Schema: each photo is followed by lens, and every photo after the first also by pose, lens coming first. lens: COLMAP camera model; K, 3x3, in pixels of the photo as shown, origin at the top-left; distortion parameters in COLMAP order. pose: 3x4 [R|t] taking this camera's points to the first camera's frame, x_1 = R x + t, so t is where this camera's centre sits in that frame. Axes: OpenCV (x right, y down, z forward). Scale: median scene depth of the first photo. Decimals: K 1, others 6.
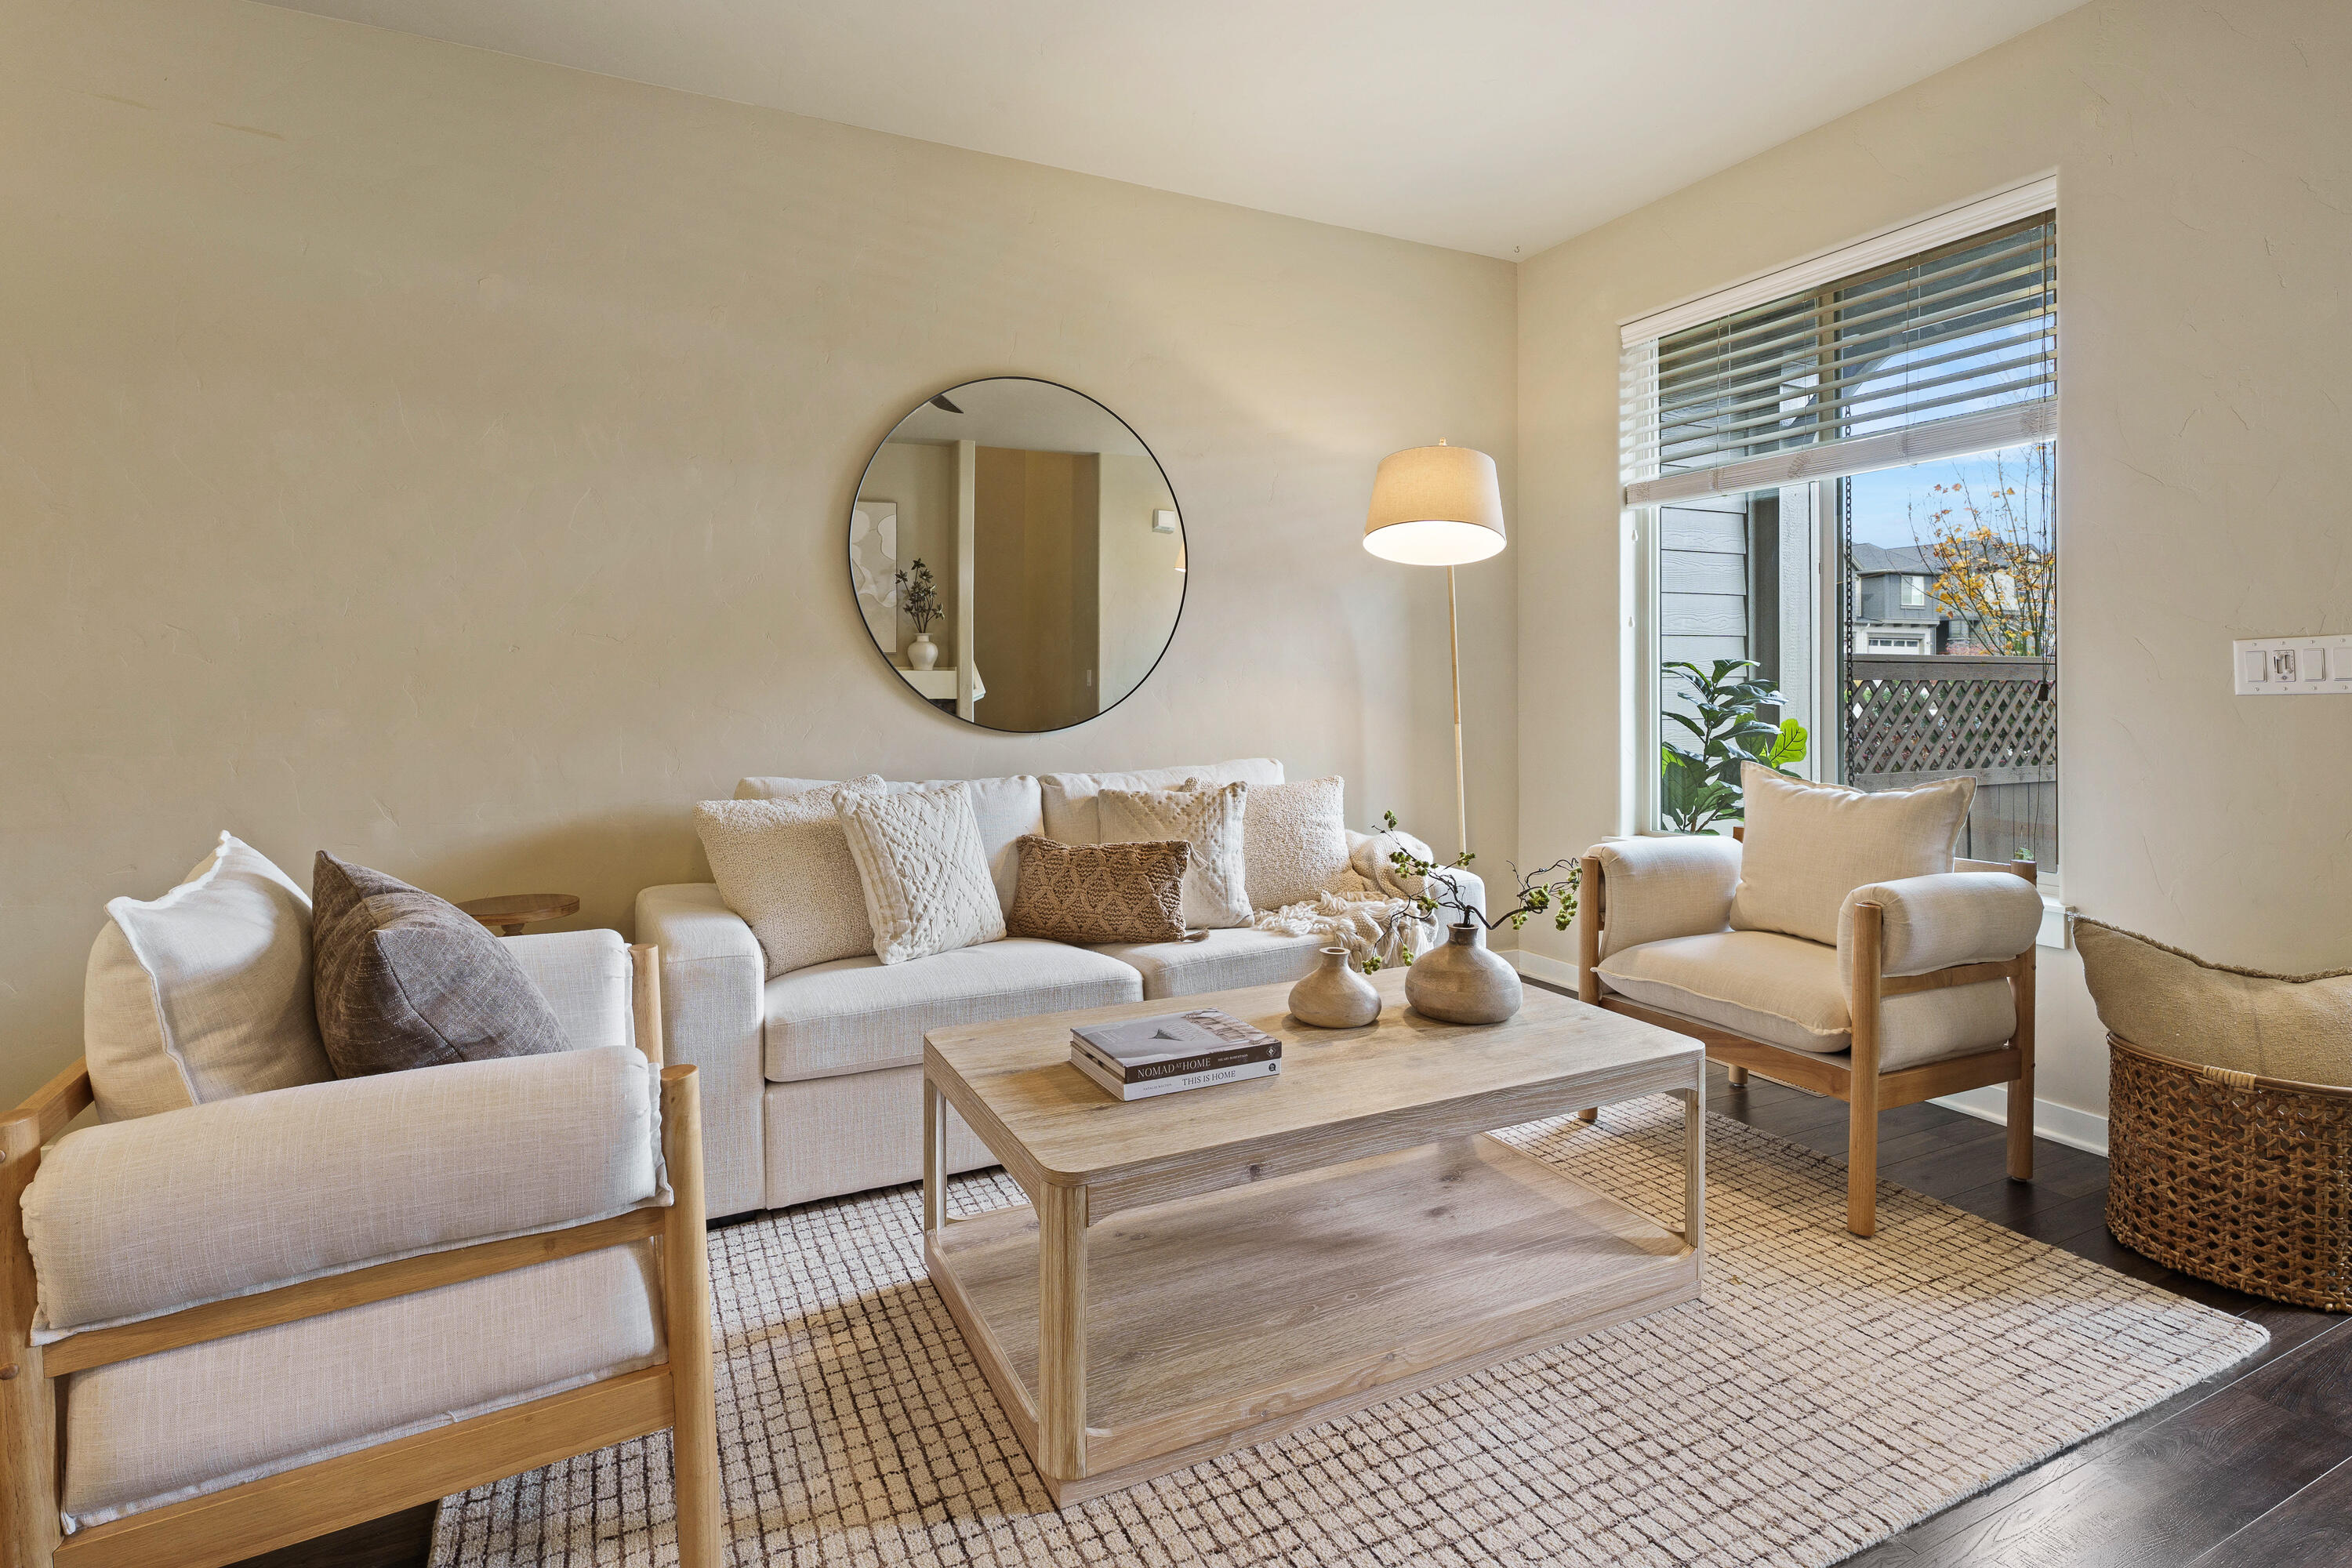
lens RADIAL K [[1146.8, 0, 1167.1], [0, 1146.8, 690.2], [0, 0, 1]] dist [-0.002063, -0.000414]
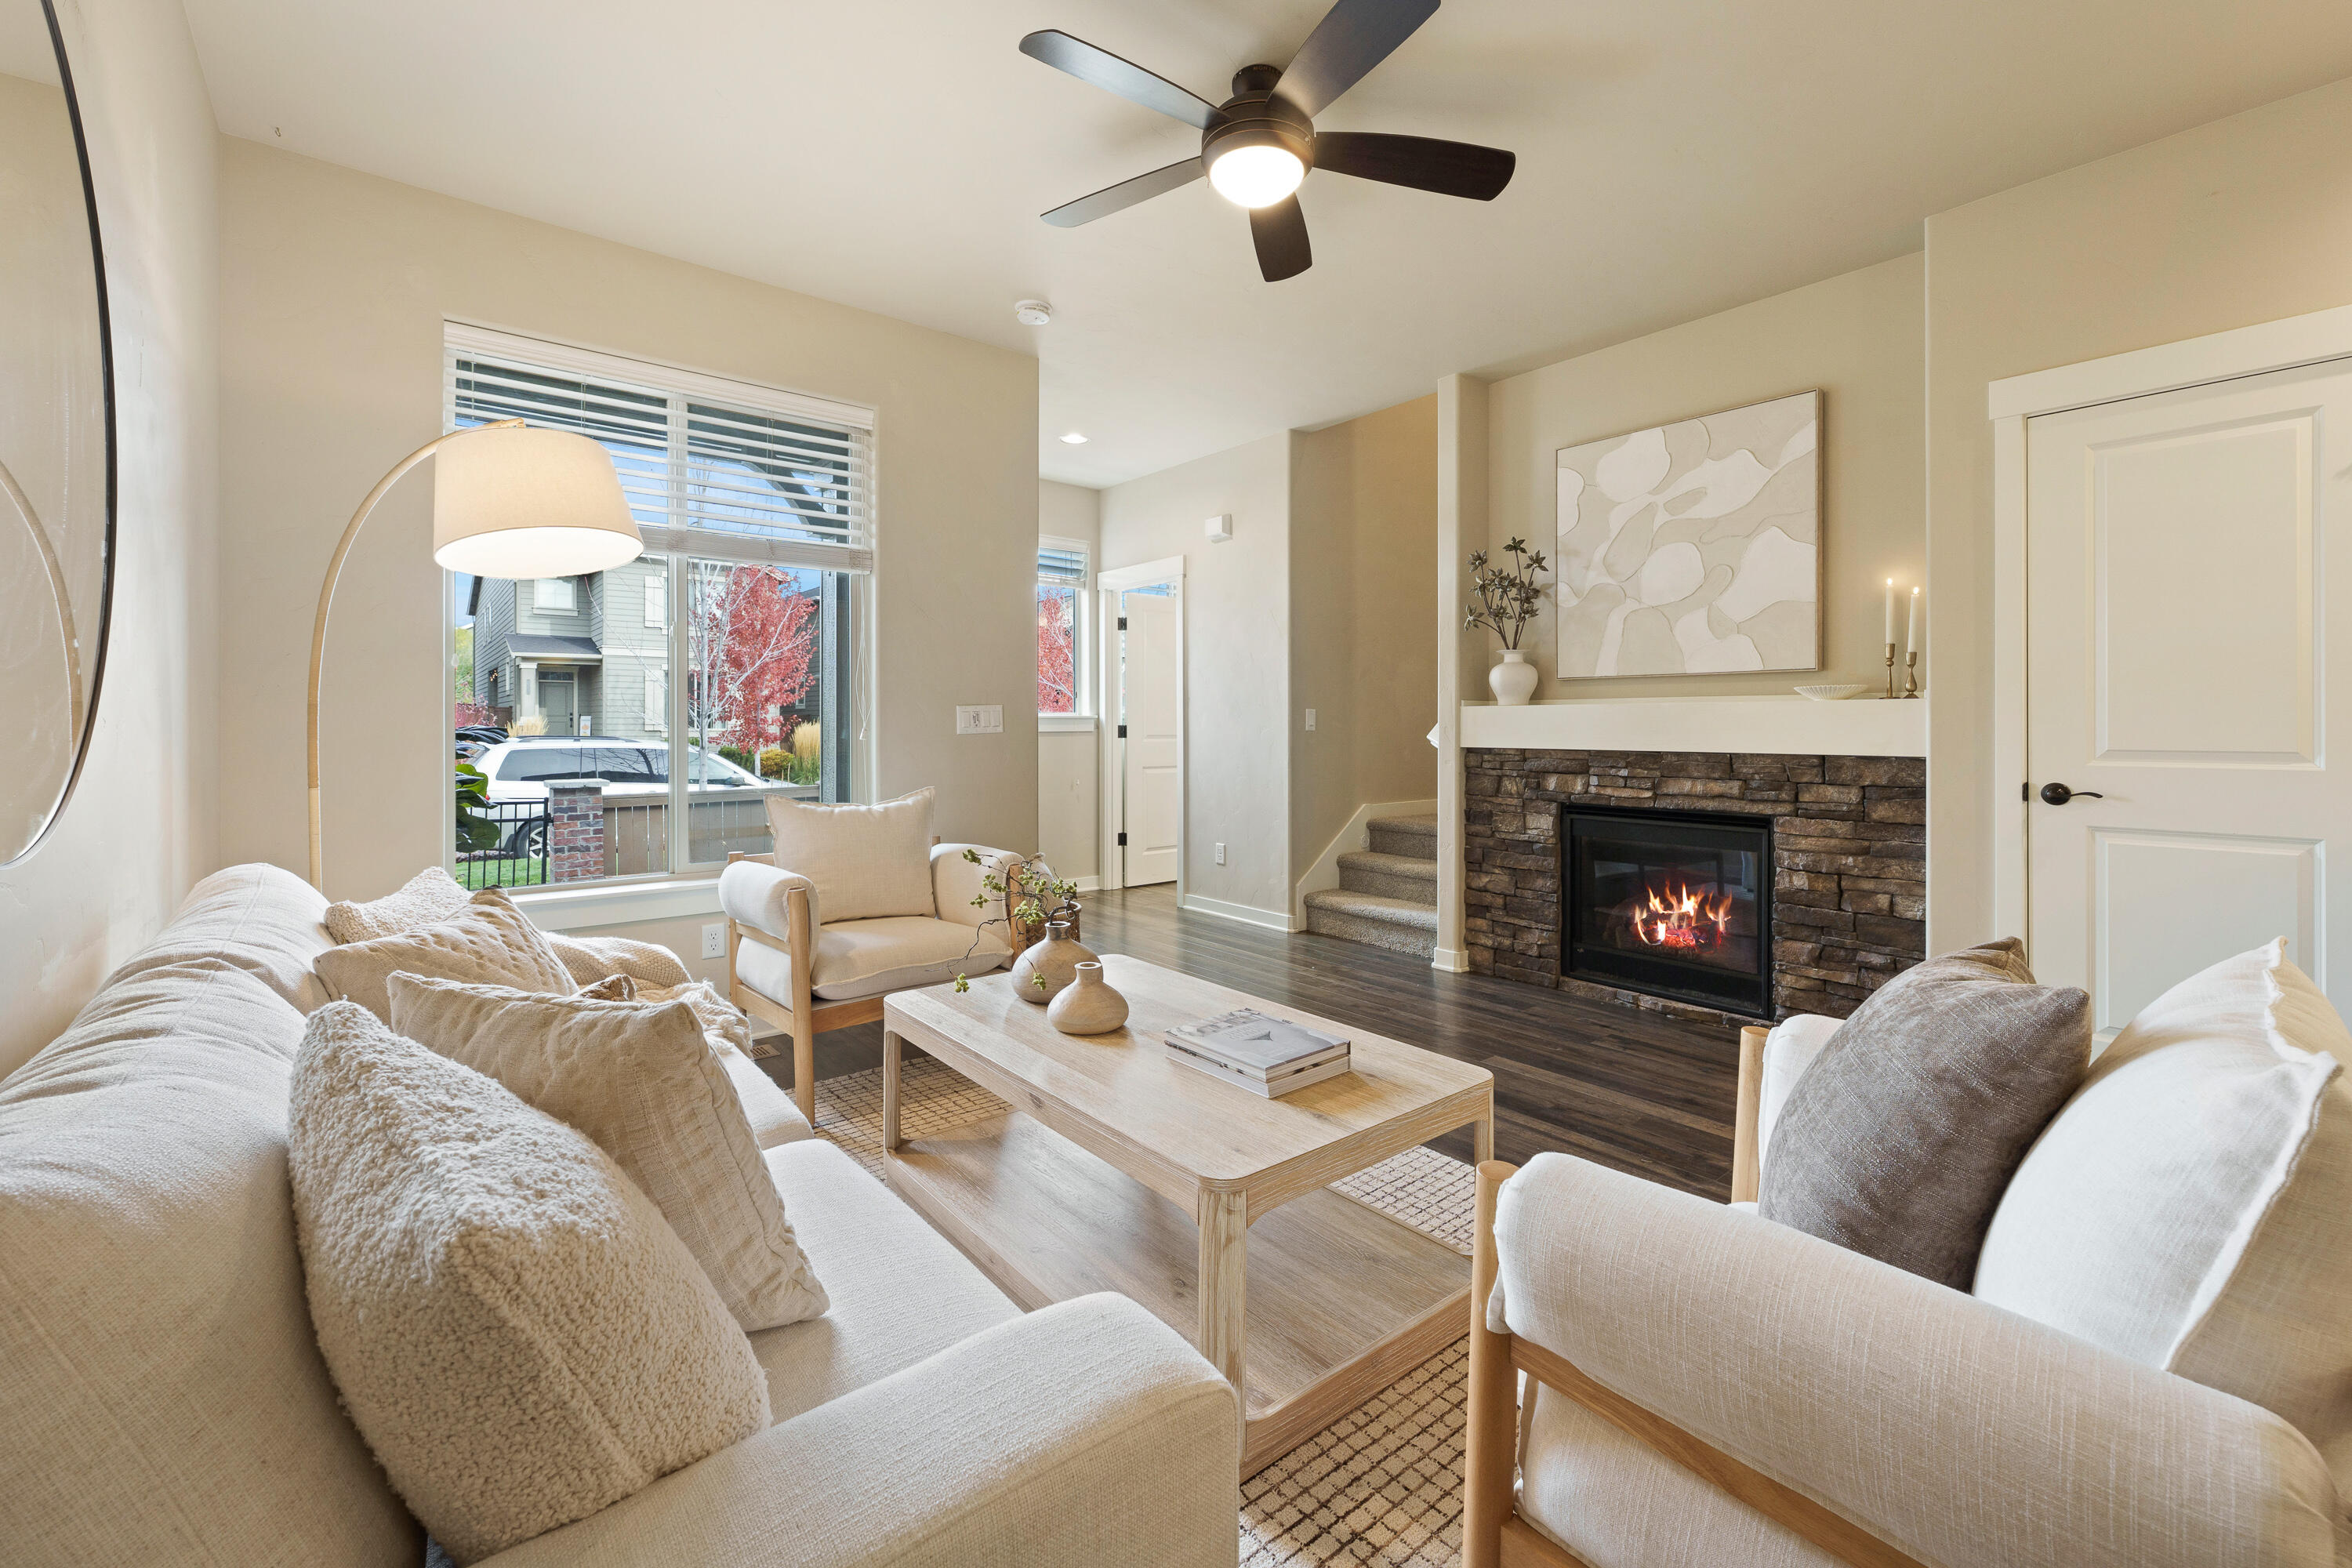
lens RADIAL K [[975.6, 0, 1171.1], [0, 975.6, 725.5], [0, 0, 1]] dist [0.000006, 0.000059]
pose [[-0.218158, 0.001749, 0.975912, -0.967923], [0.008137, 0.999967, 0.000027, -0.010533], [-0.975880, 0.007947, -0.218165, 1.346339]]
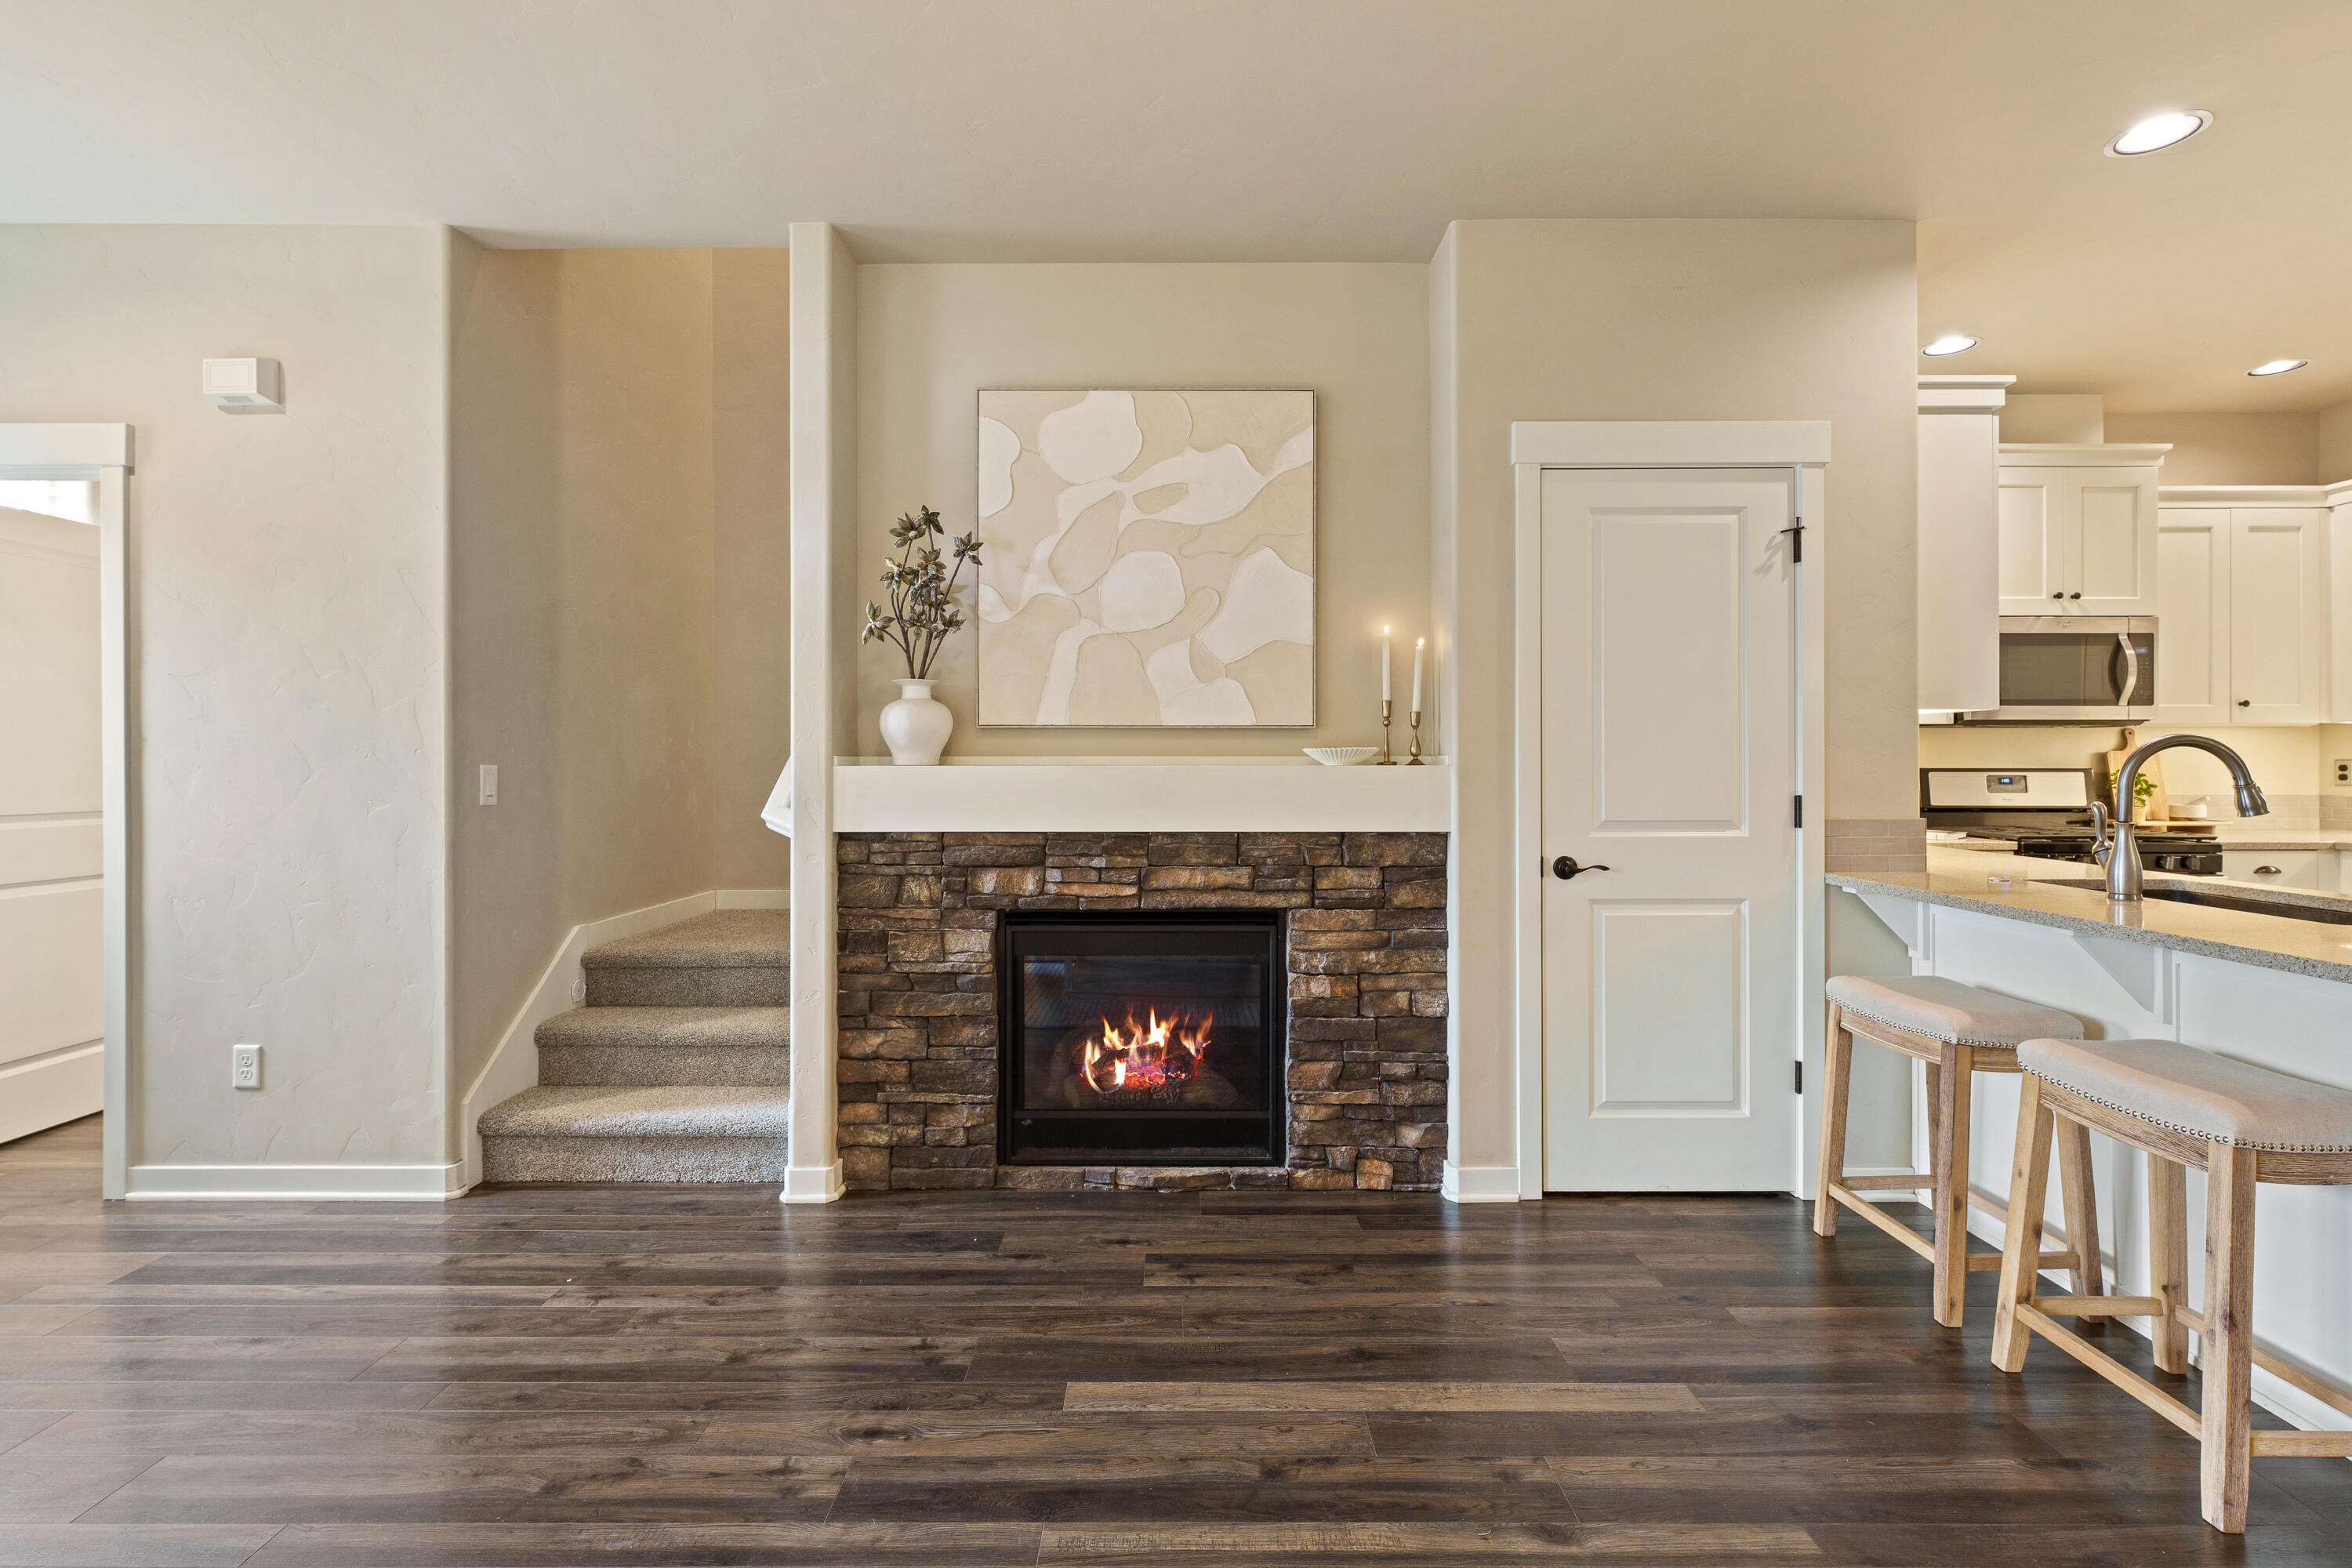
lens RADIAL K [[1052.2, 0, 1177.8], [0, 1052.2, 763.5], [0, 0, 1]] dist [0.000606, 0.000034]
pose [[-0.898088, 0.004365, 0.439794, 0.040168], [0.006820, 0.999969, 0.004001, -0.057650], [-0.439763, 0.006593, -0.898090, 1.329946]]
